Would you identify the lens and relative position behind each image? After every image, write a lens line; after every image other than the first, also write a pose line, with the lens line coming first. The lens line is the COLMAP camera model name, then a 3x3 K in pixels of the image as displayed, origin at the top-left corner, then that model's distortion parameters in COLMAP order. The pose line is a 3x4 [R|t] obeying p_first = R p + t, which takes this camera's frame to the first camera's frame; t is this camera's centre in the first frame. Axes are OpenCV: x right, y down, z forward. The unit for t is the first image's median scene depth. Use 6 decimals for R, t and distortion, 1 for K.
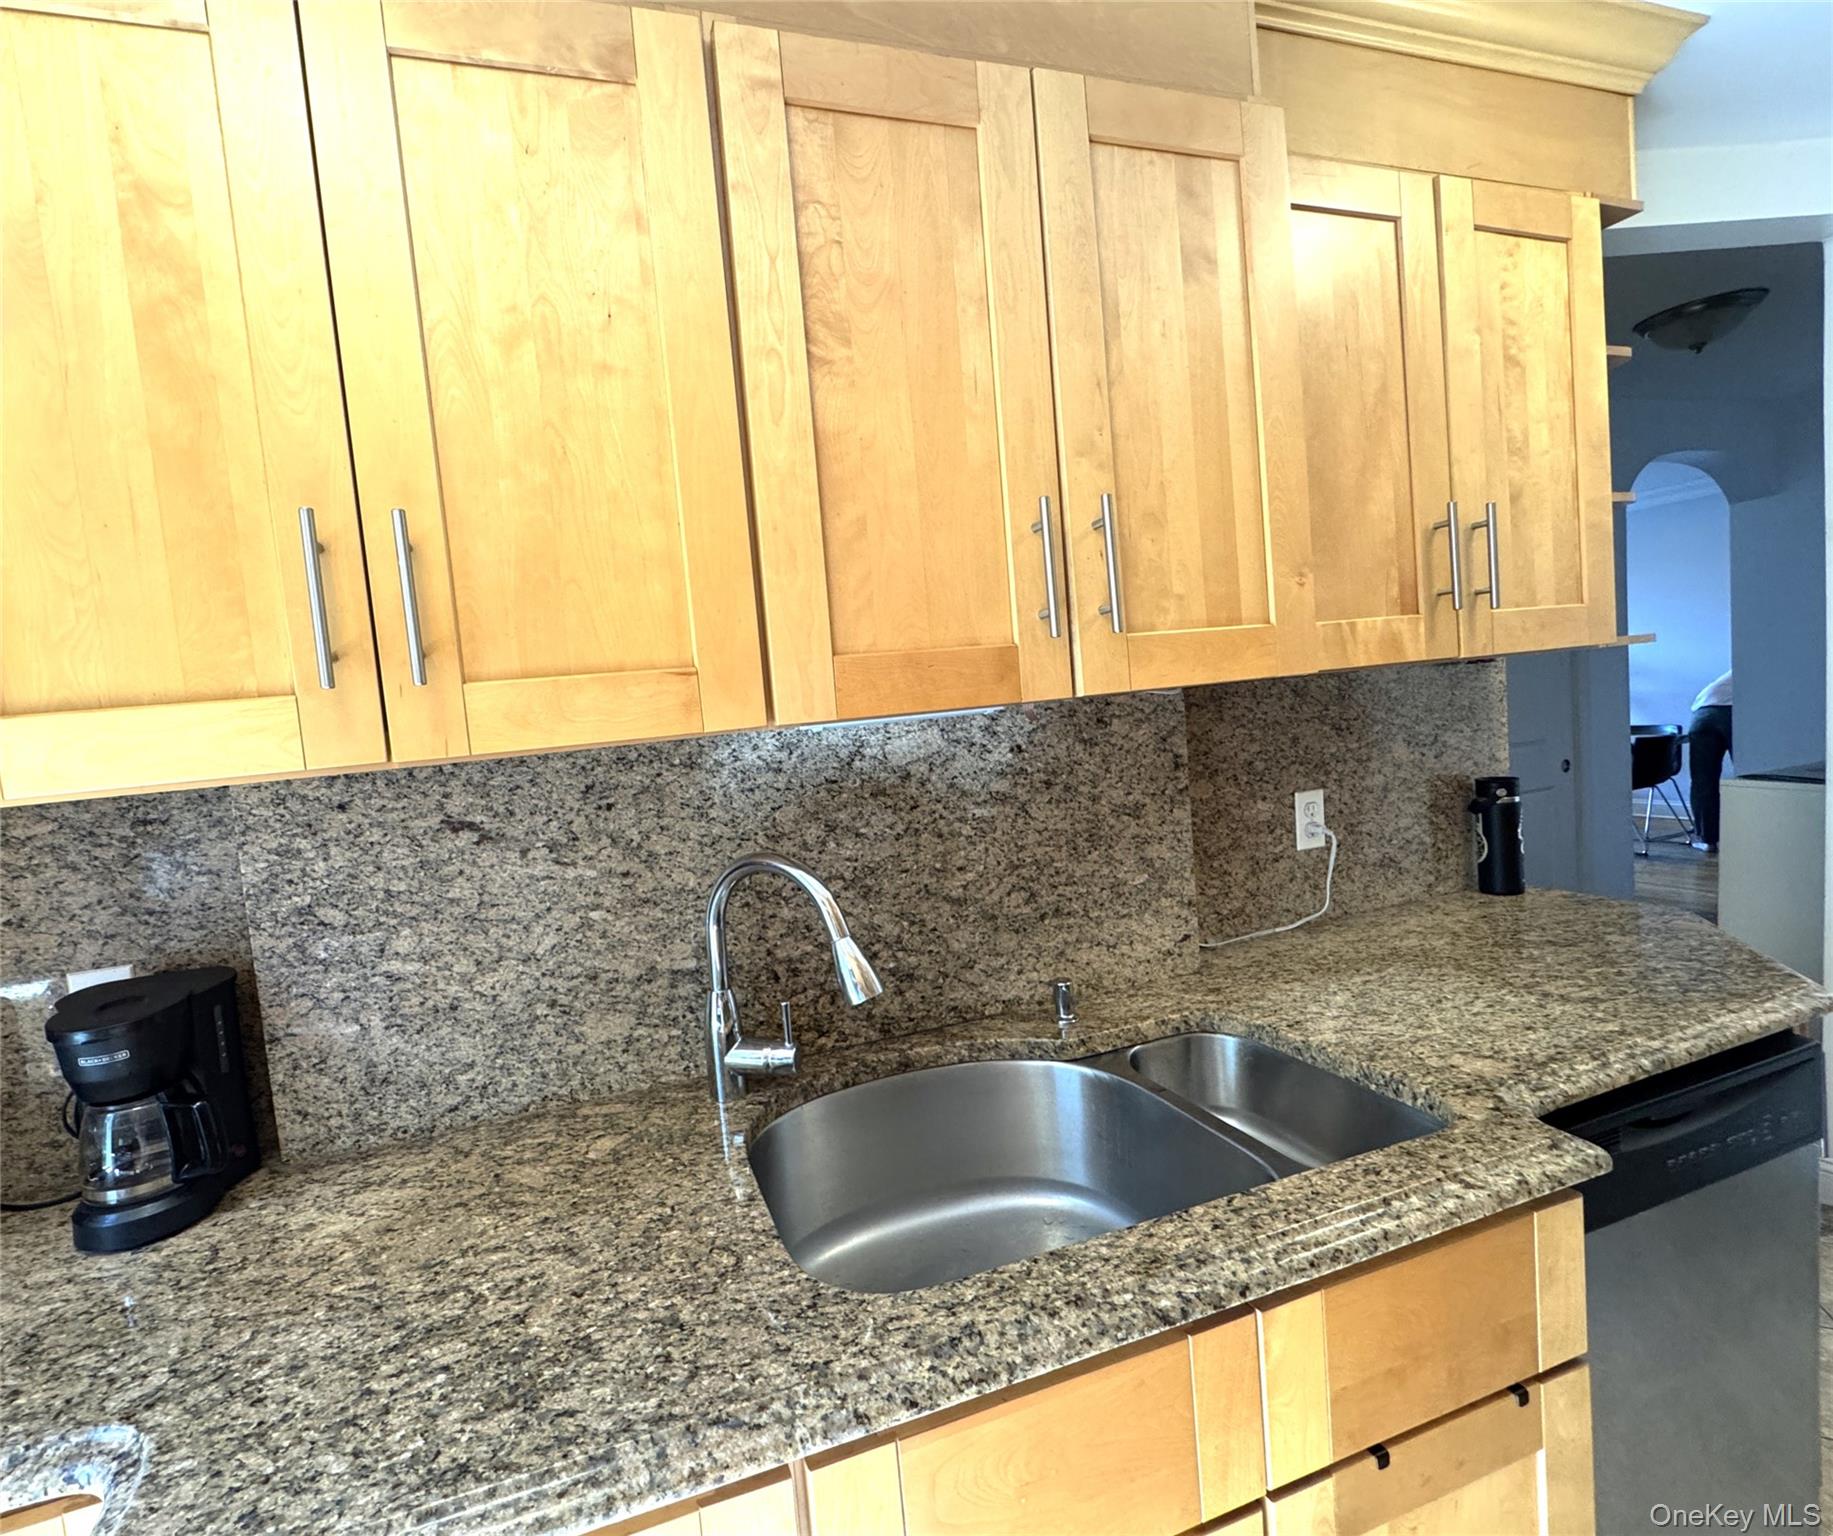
lens RADIAL K [[841.0, 0, 804.6], [0, 841.0, 766.3], [0, 0, 1]] dist [-0.002971, 0.000006]
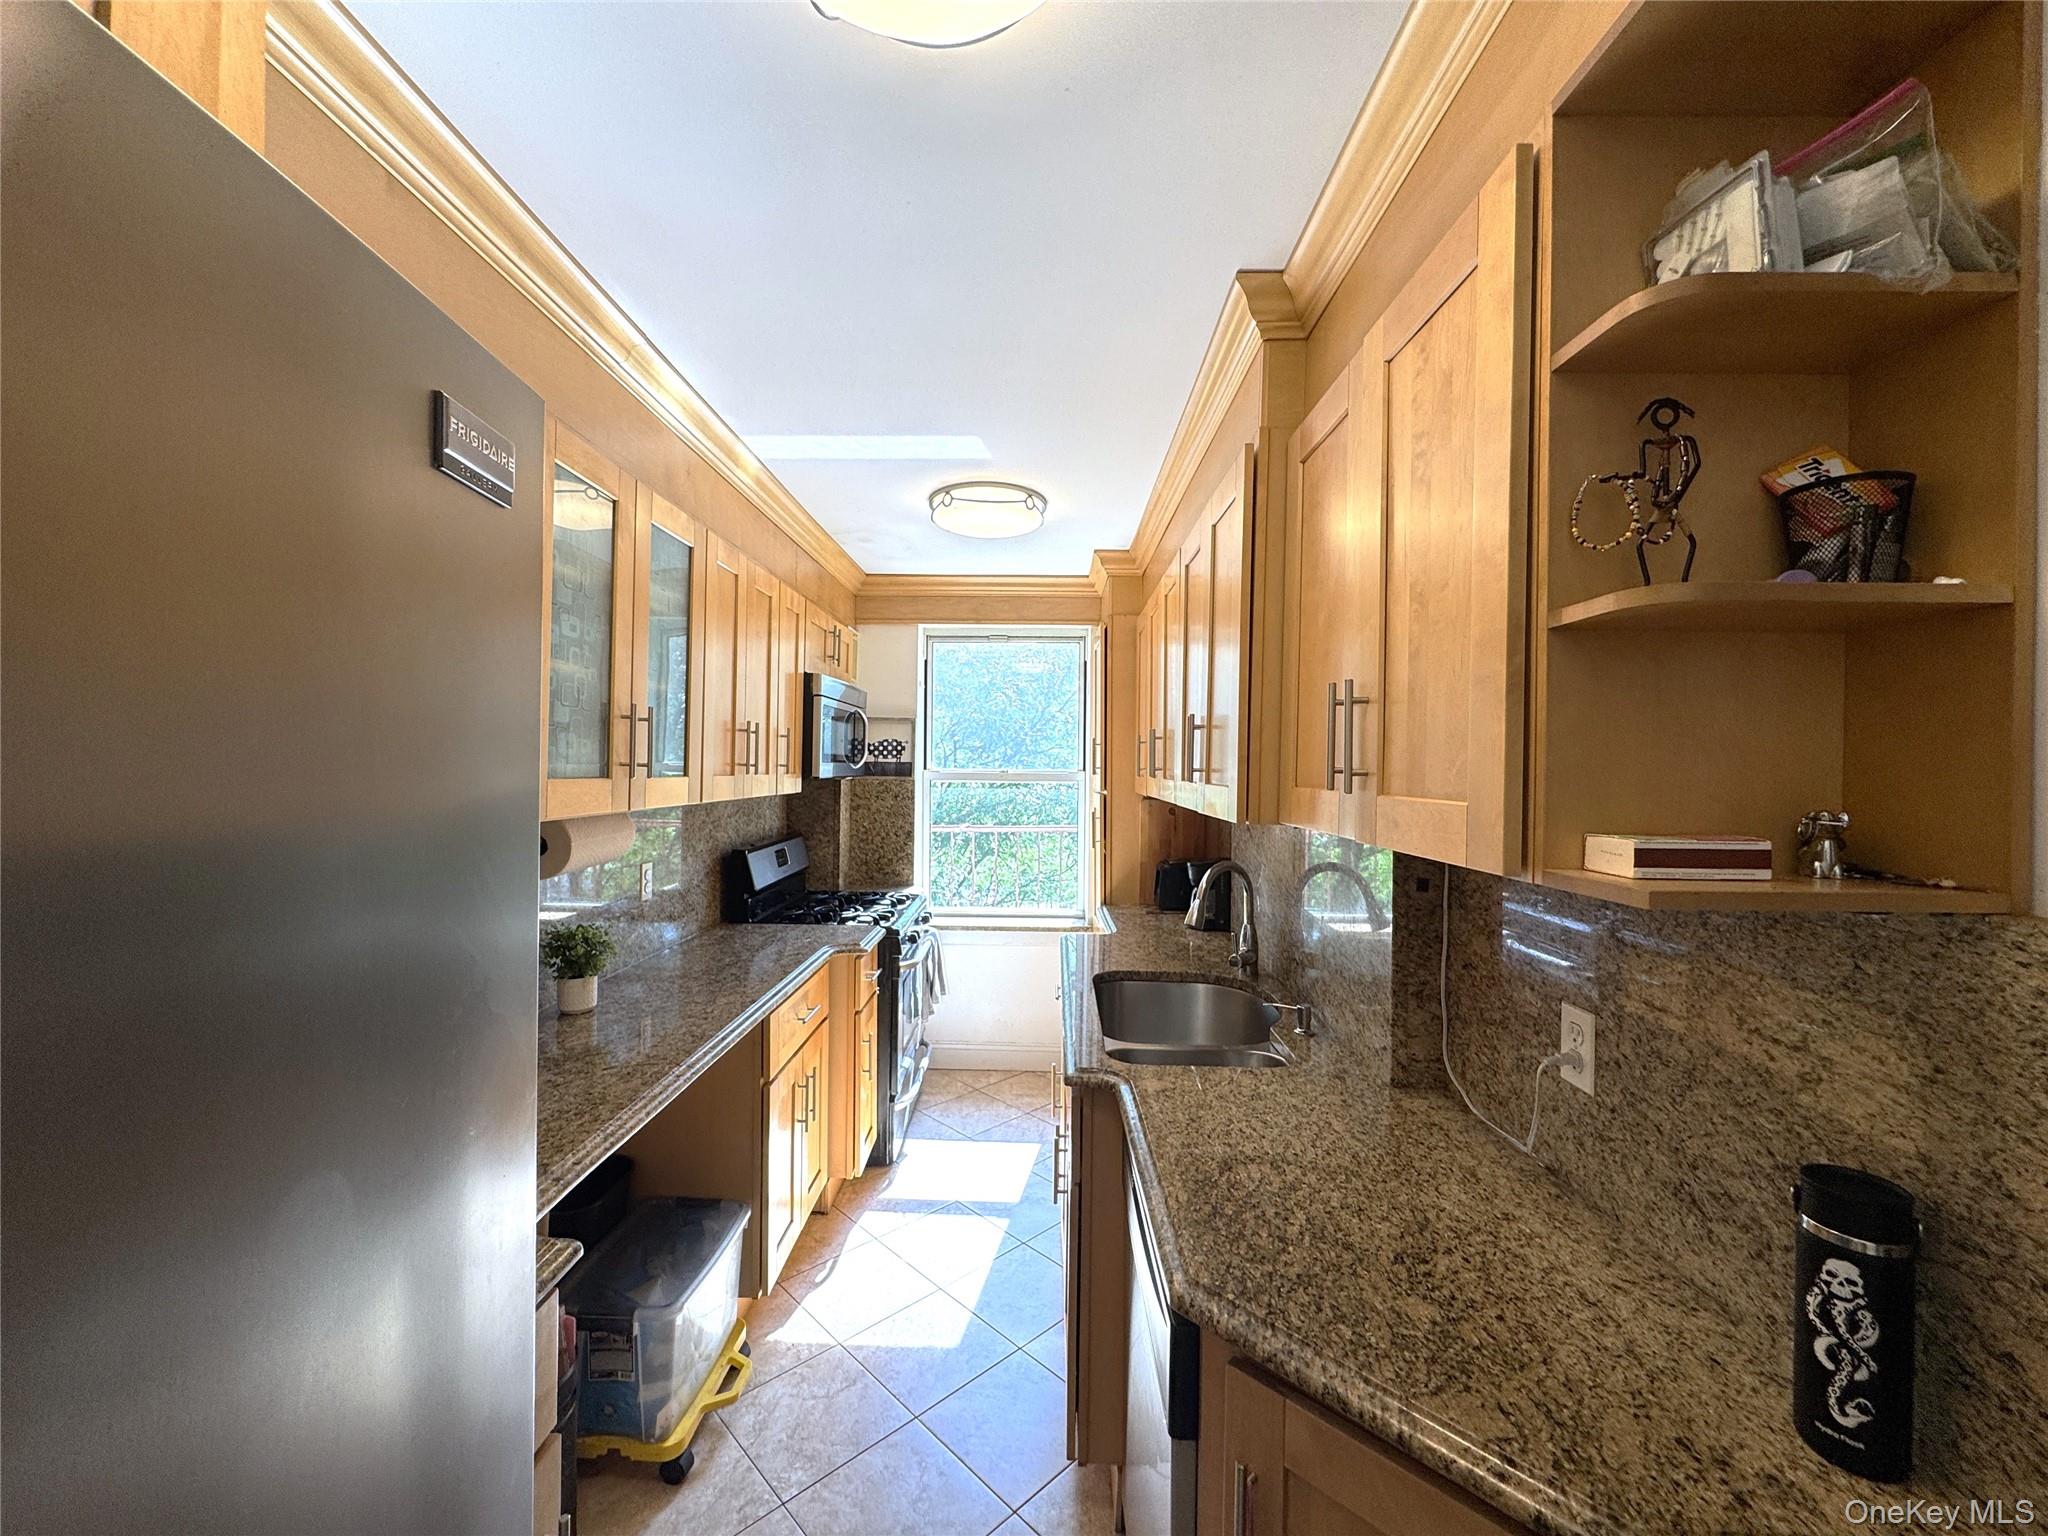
lens RADIAL K [[818.0, 0, 1021.0], [0, 818.0, 771.4], [0, 0, 1]] dist [-0.003163, 0.000014]
pose [[-0.323211, 0.098031, -0.941236, 2.060380], [-0.033844, 0.992786, 0.115021, -0.352649], [0.945722, 0.069031, -0.317561, 1.102305]]
